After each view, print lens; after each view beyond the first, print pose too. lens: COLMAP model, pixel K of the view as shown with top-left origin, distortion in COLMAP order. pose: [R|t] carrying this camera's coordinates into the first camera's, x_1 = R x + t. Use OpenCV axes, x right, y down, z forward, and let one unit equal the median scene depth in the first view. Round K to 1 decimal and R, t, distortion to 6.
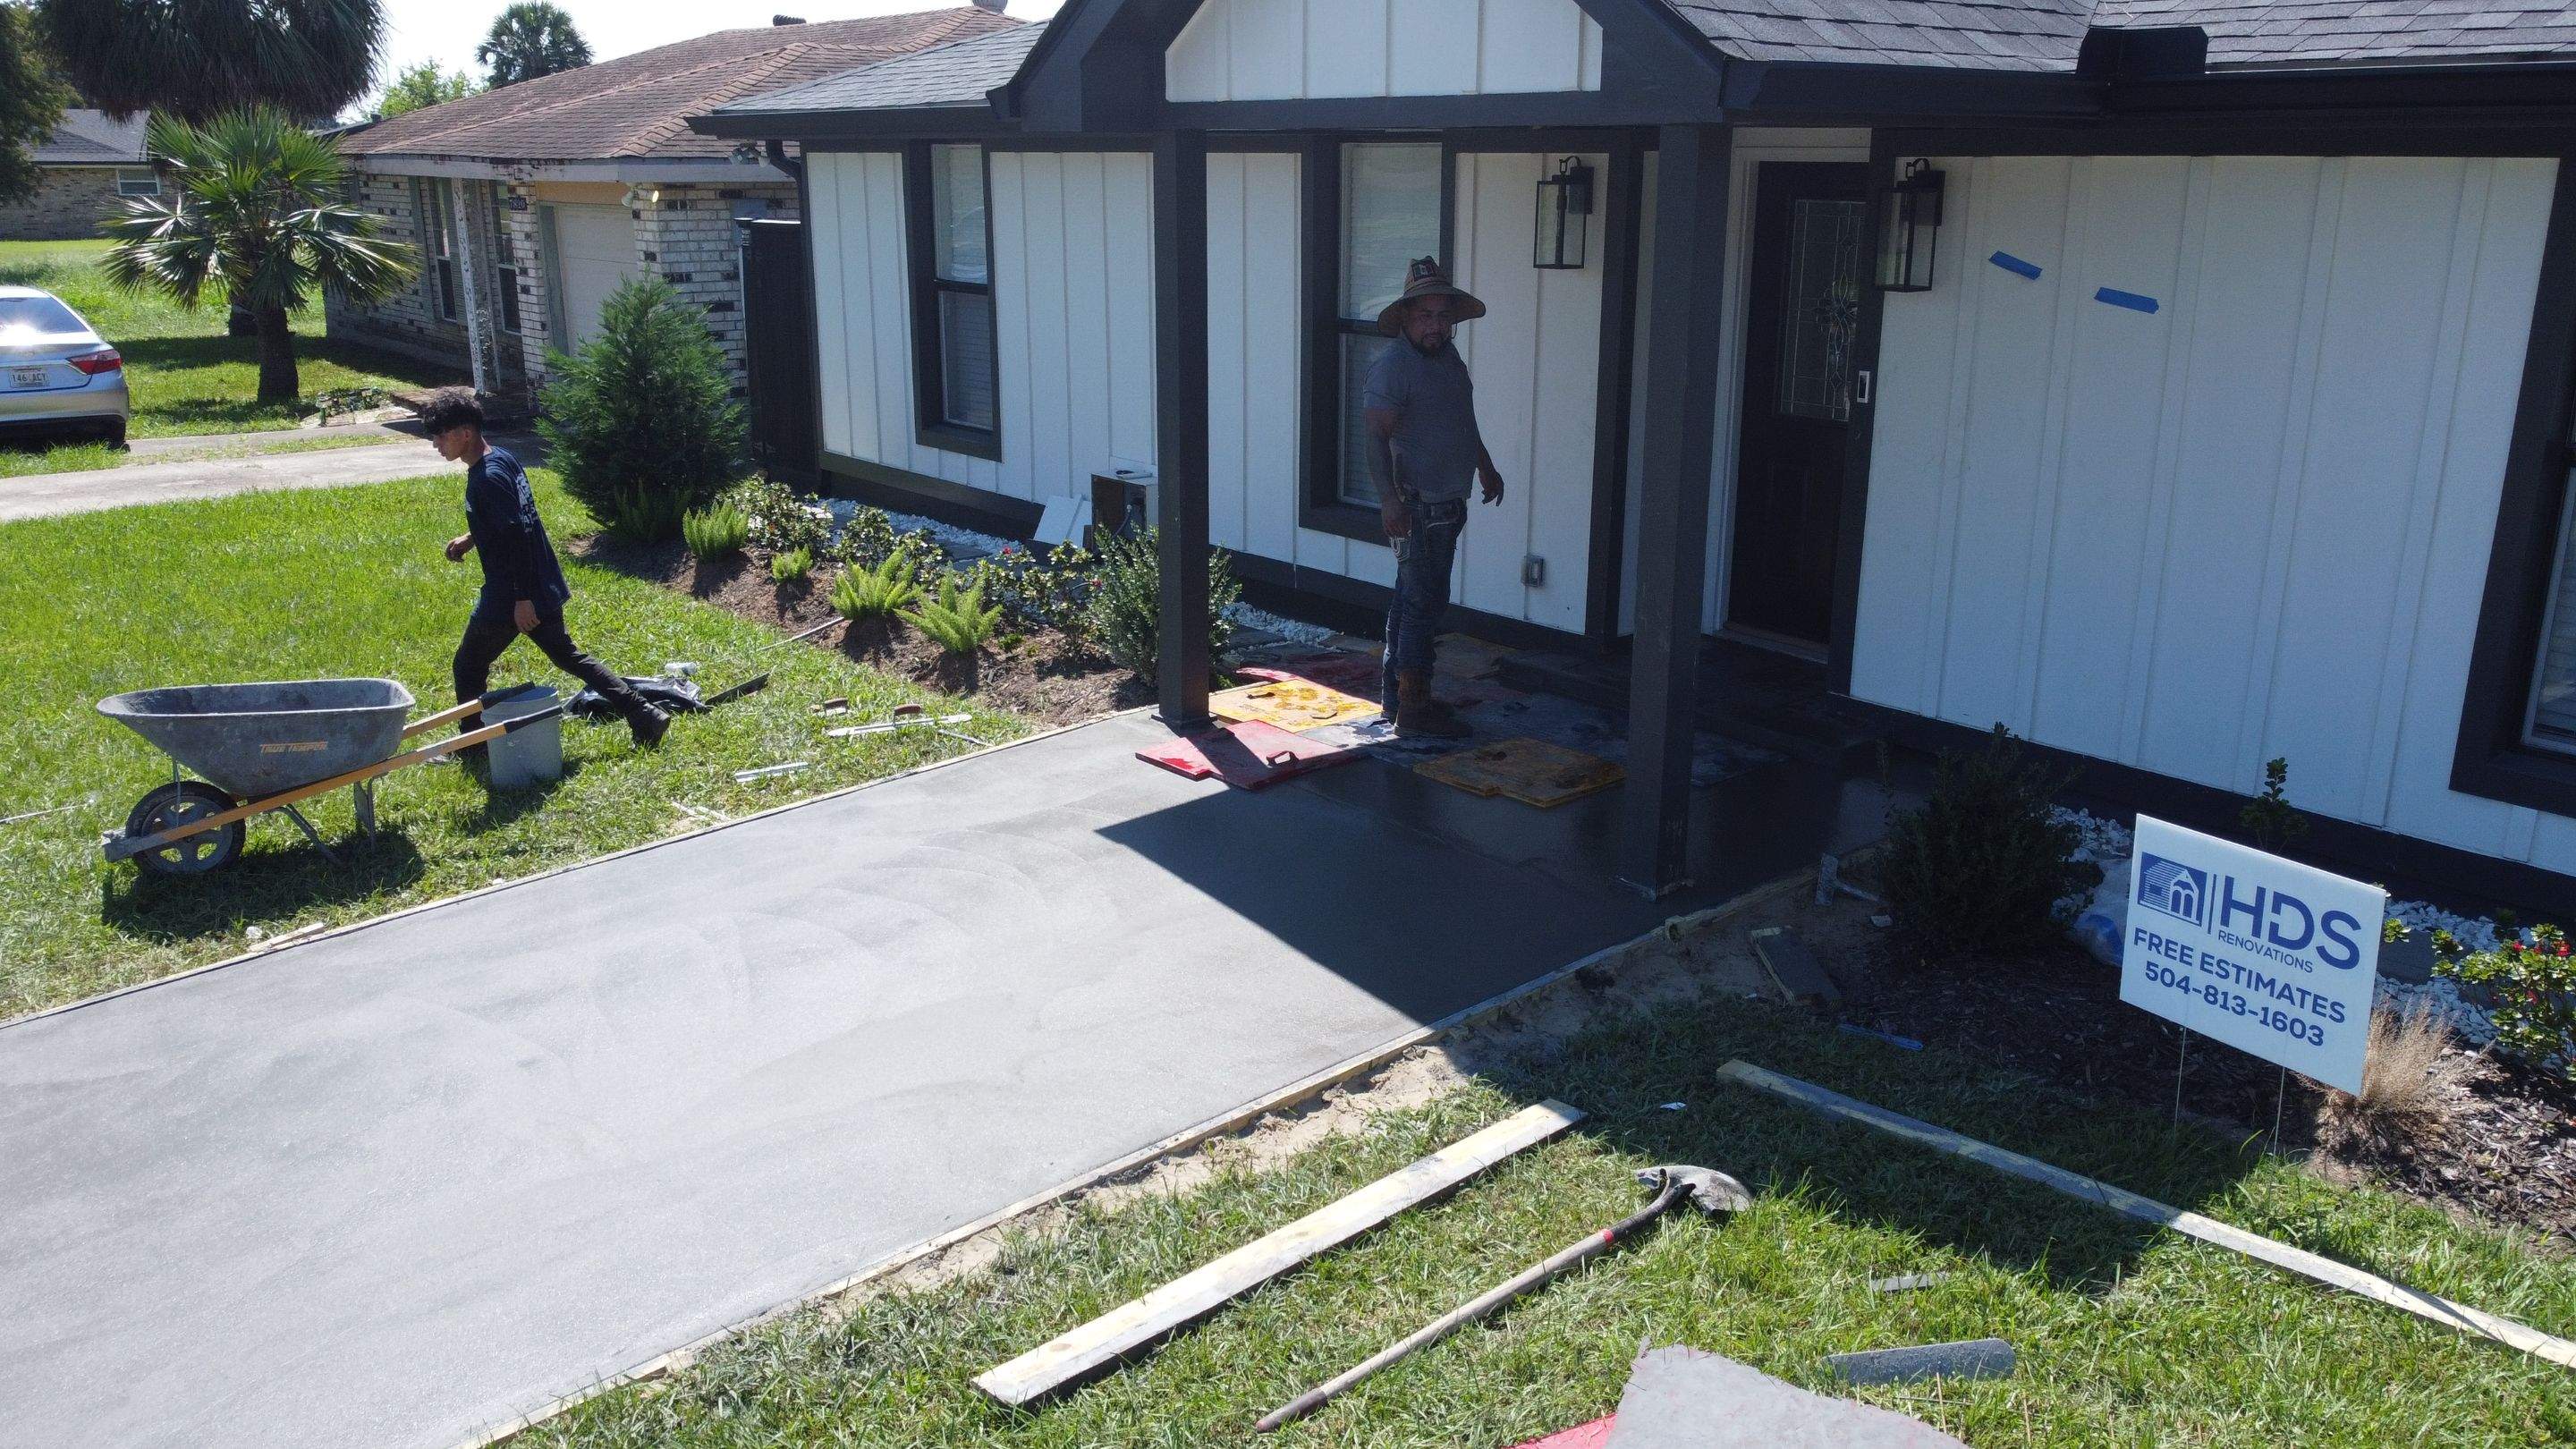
lens RADIAL K [[1950.2, 0, 1291.5], [0, 1950.2, 704.2], [0, 0, 1]] dist [-0.003838, -0.003567]
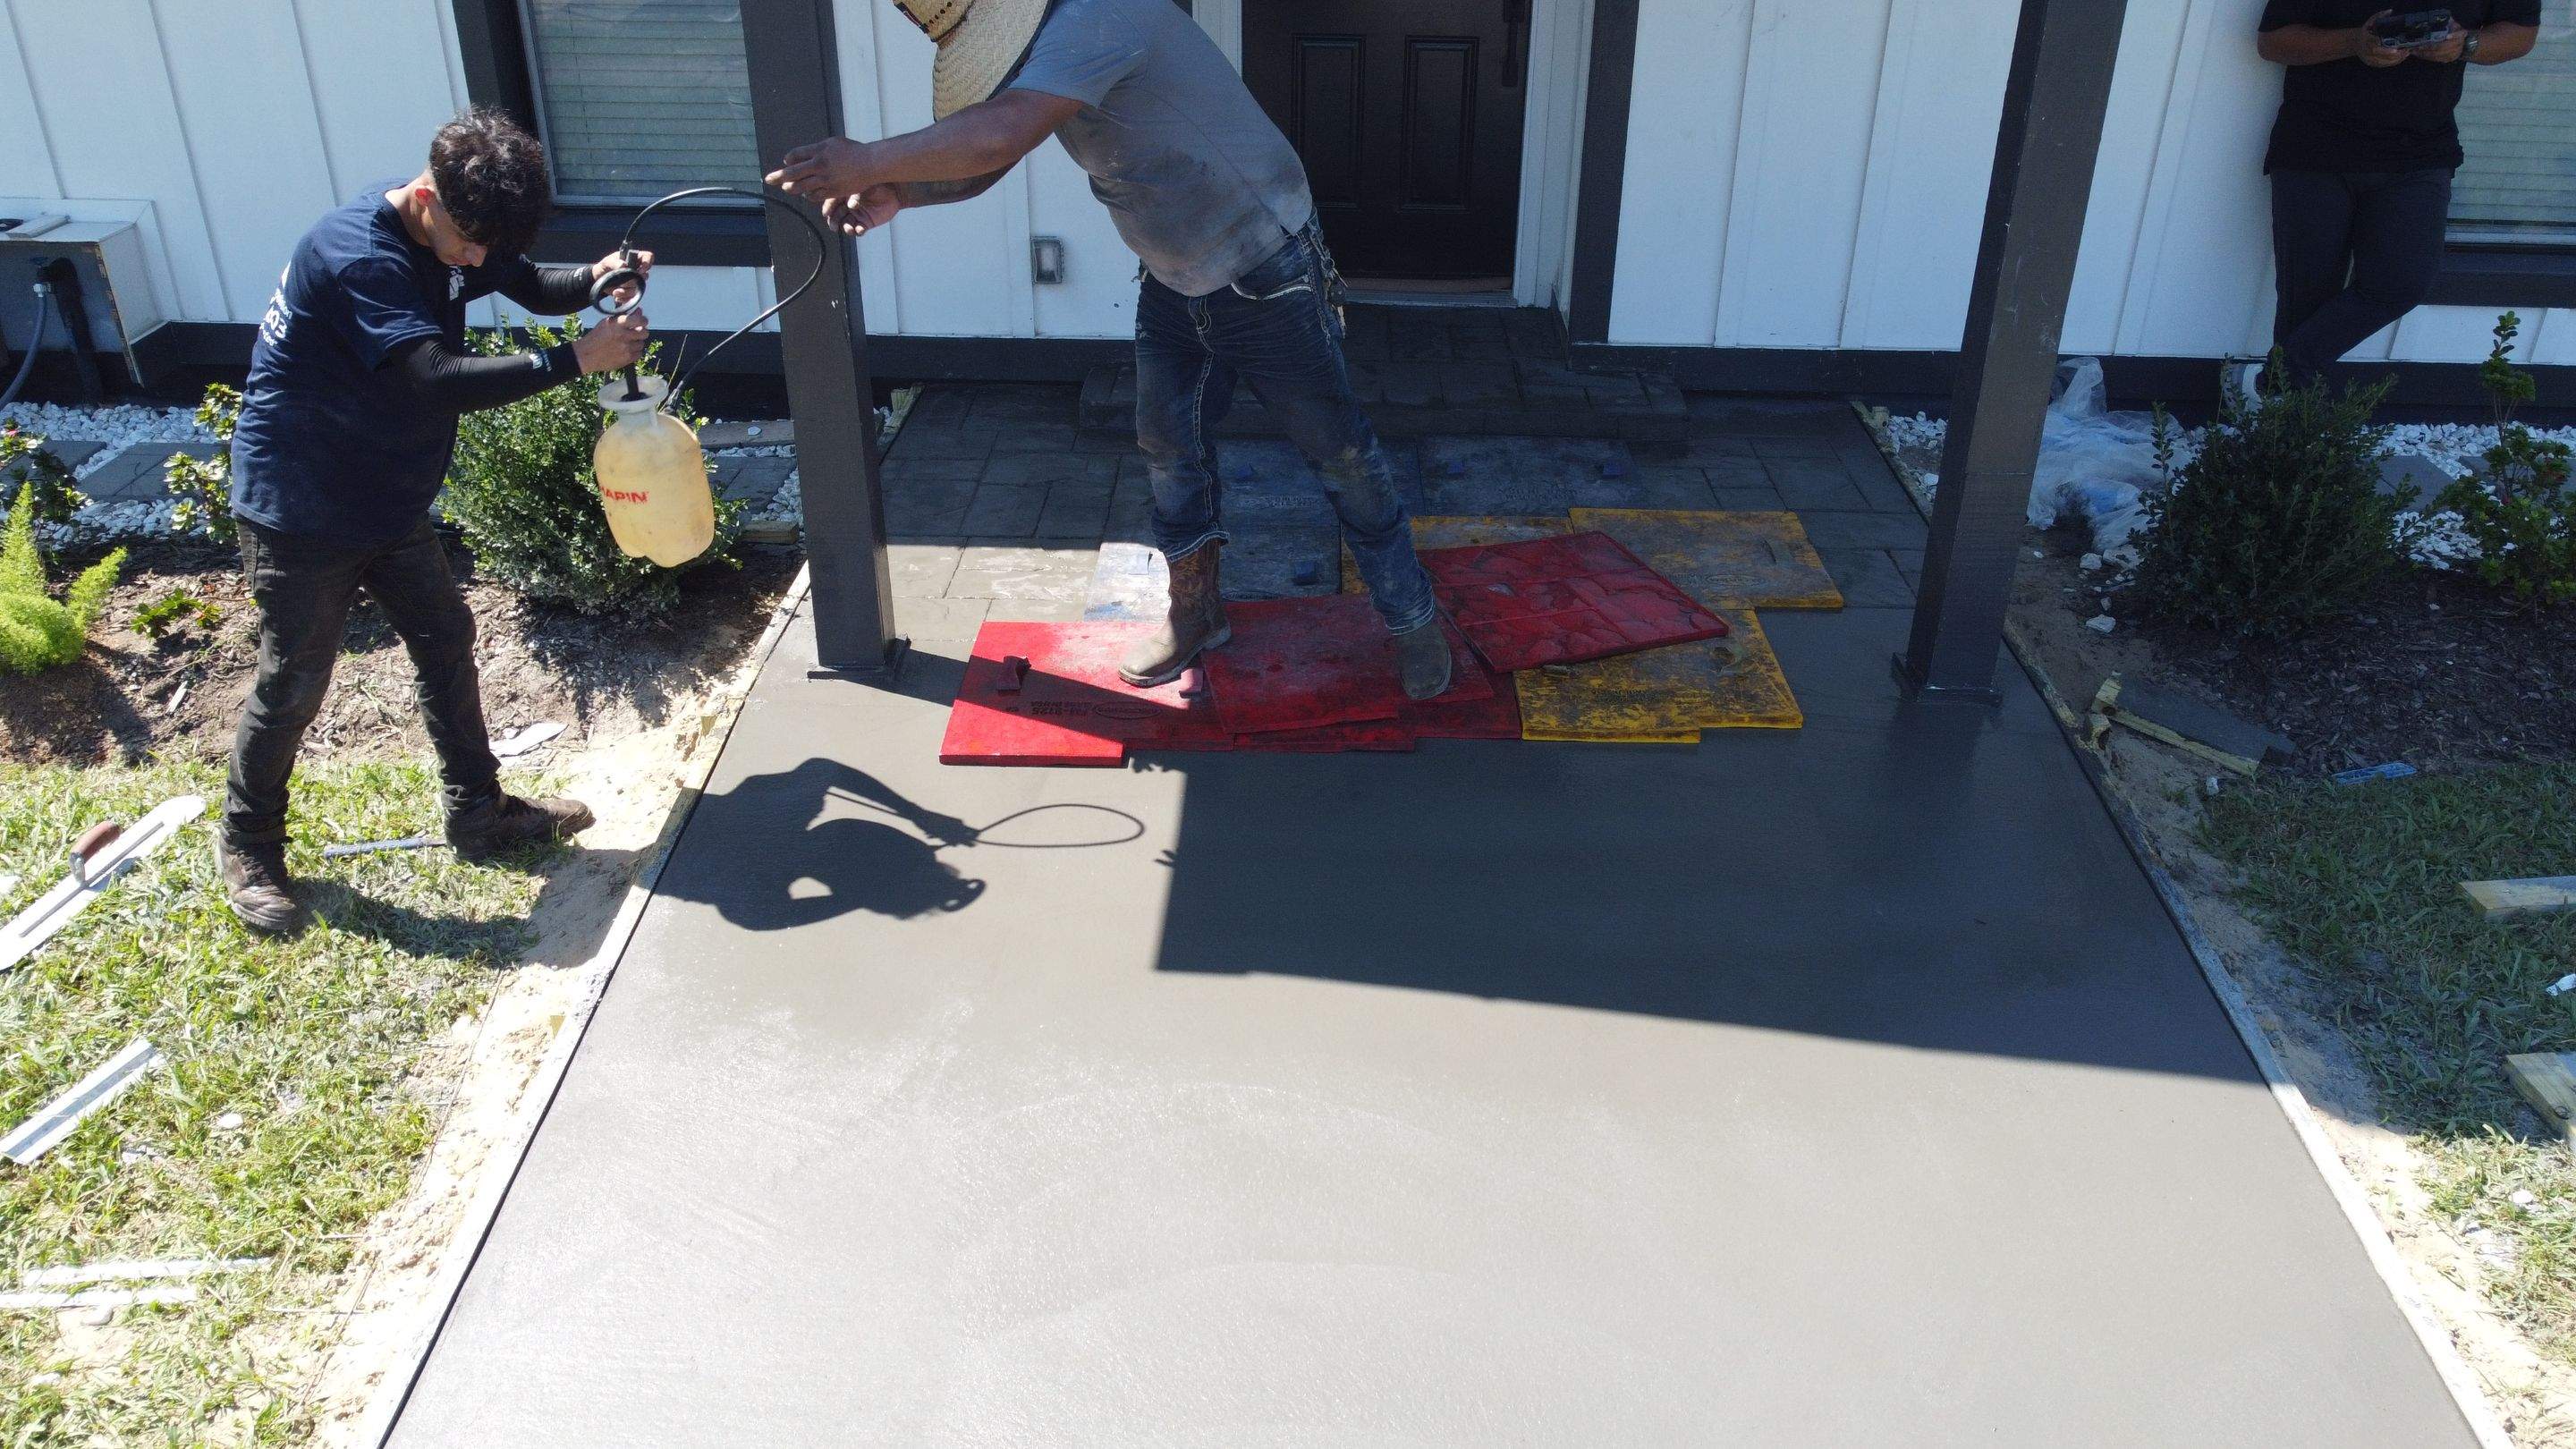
lens RADIAL K [[1950.2, 0, 1287.7], [0, 1950.2, 709.0], [0, 0, 1]] dist [-0.003838, -0.003567]
pose [[0.665075, -0.354351, 0.657351, -0.372185], [0.195975, 0.932218, 0.304243, -0.134296], [-0.720603, -0.073520, 0.689439, 0.574525]]
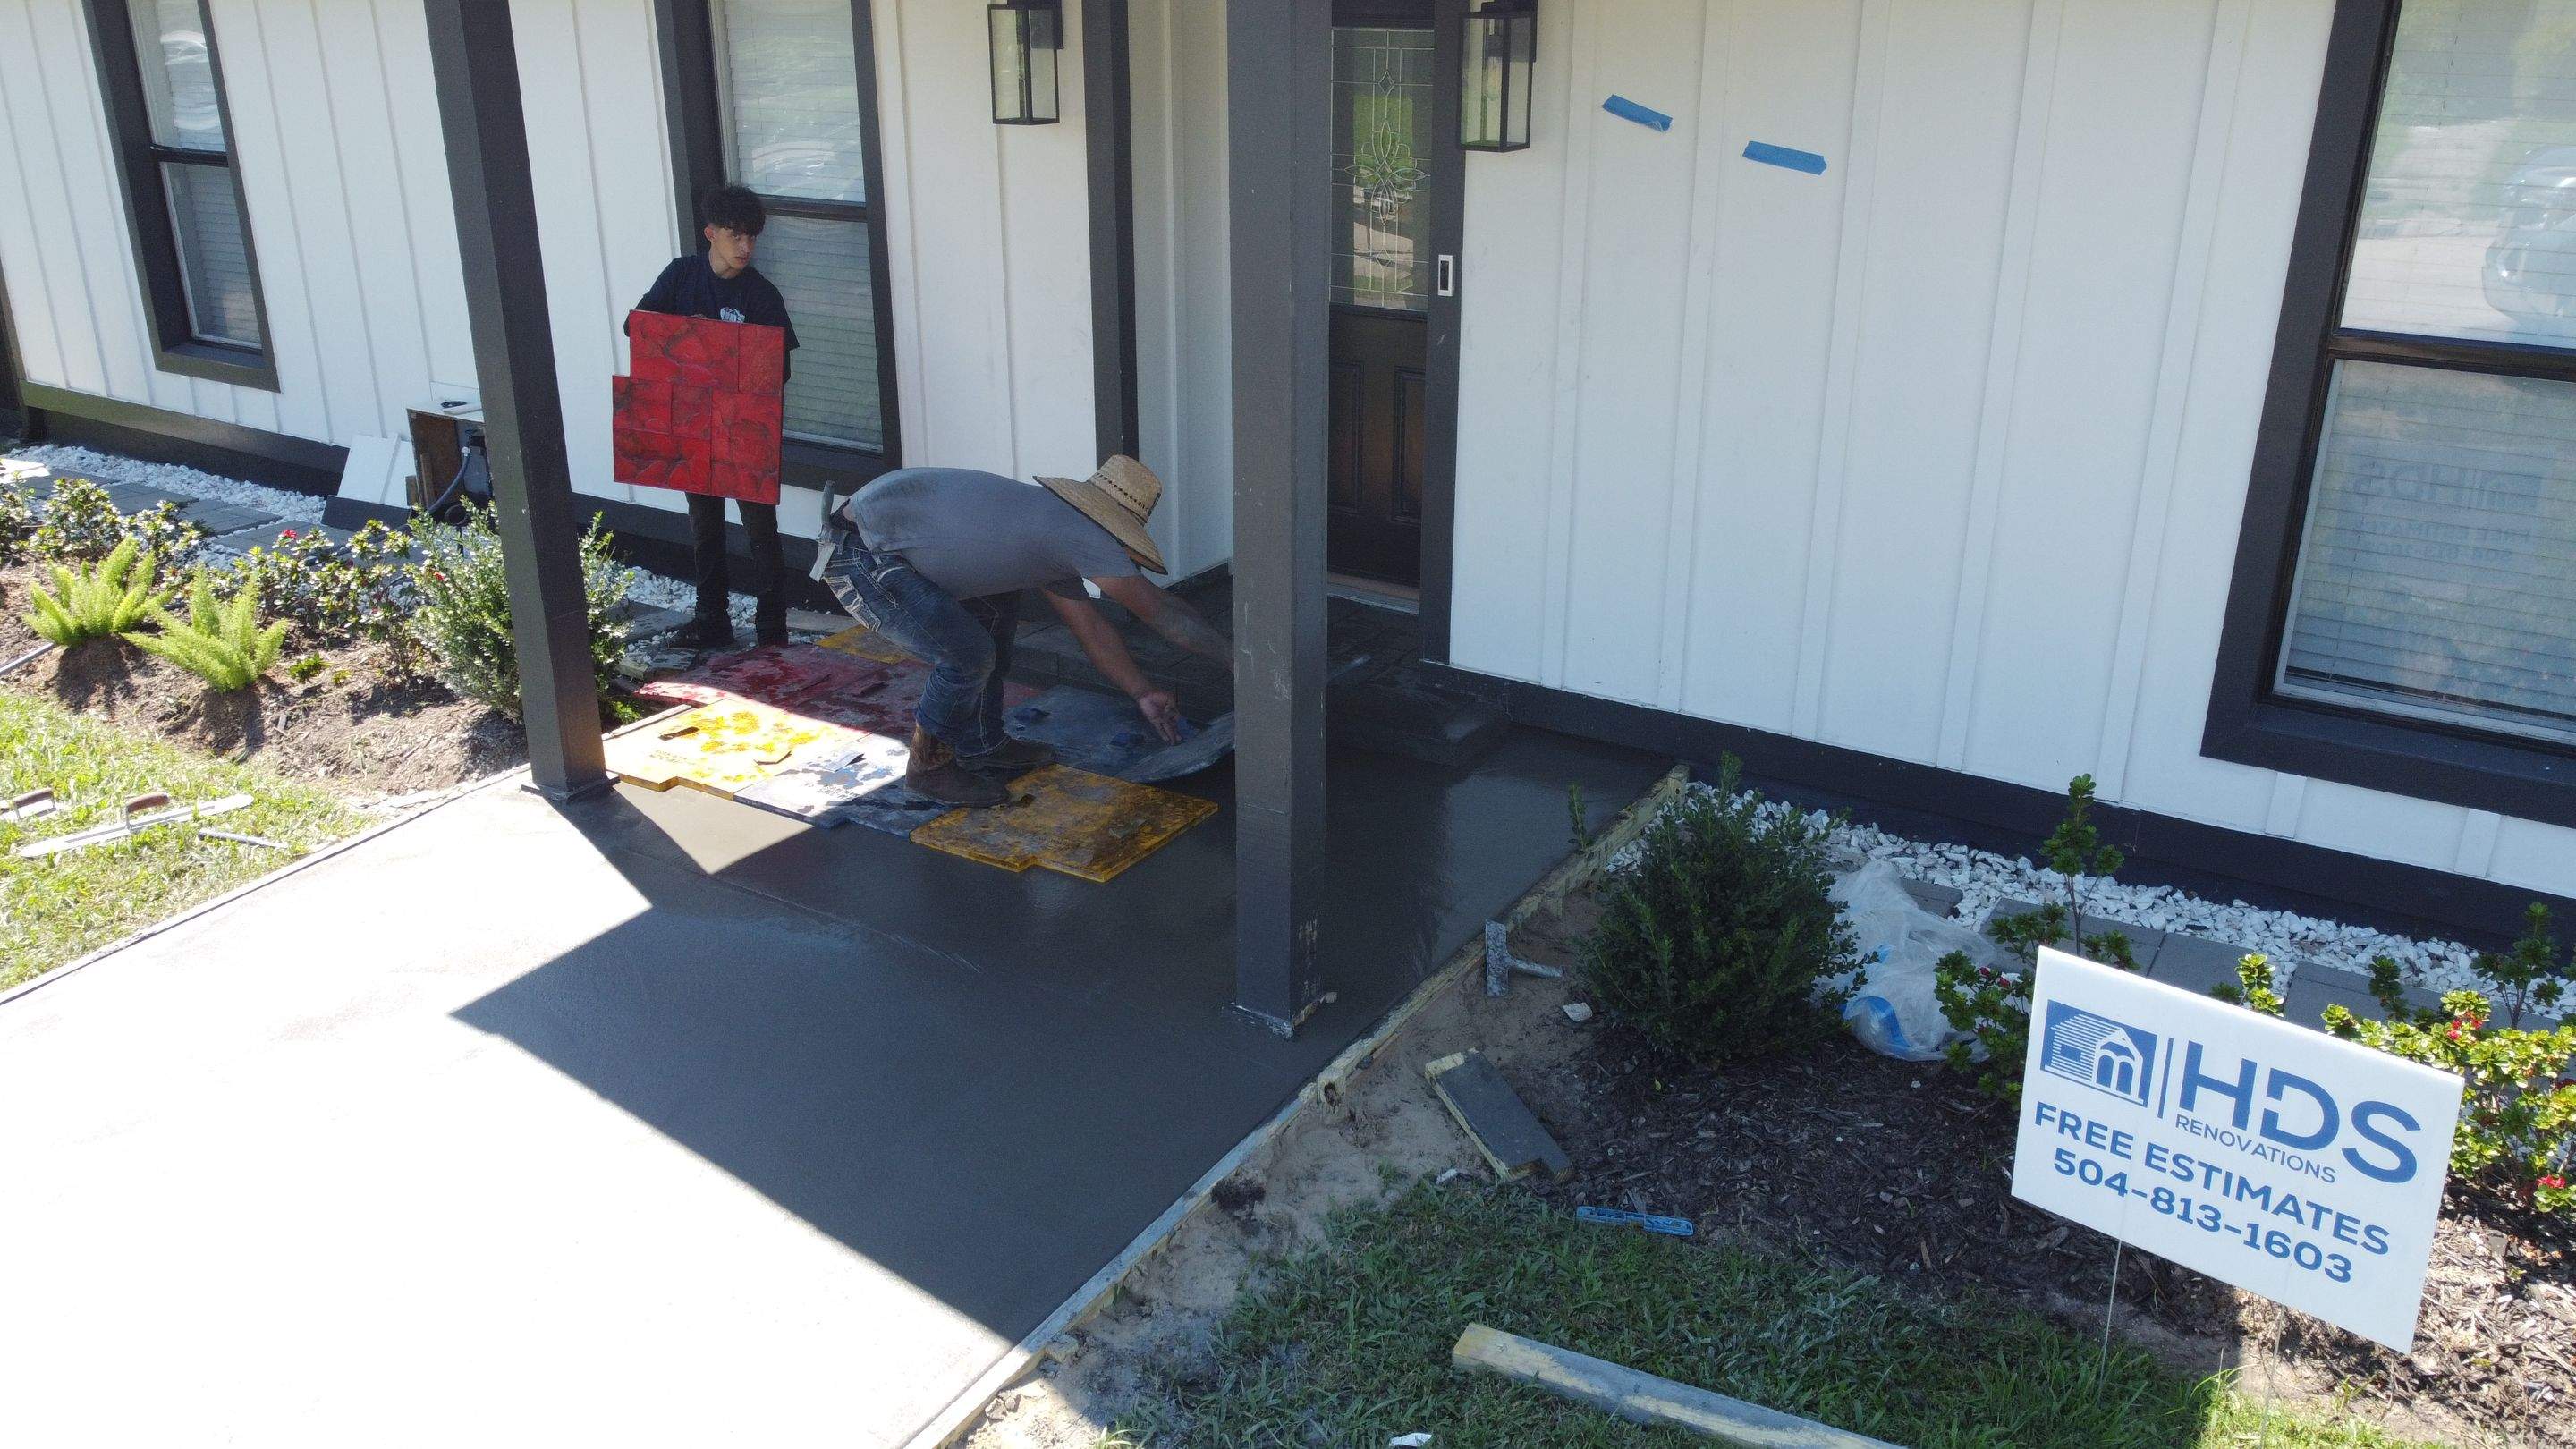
lens RADIAL K [[1950.2, 0, 1292.4], [0, 1950.2, 705.8], [0, 0, 1]] dist [-0.003838, -0.003567]
pose [[0.953534, -0.108883, 0.280921, -0.000901], [0.084607, 0.991664, 0.097180, -0.073701], [-0.289160, -0.068896, 0.954798, 0.267205]]
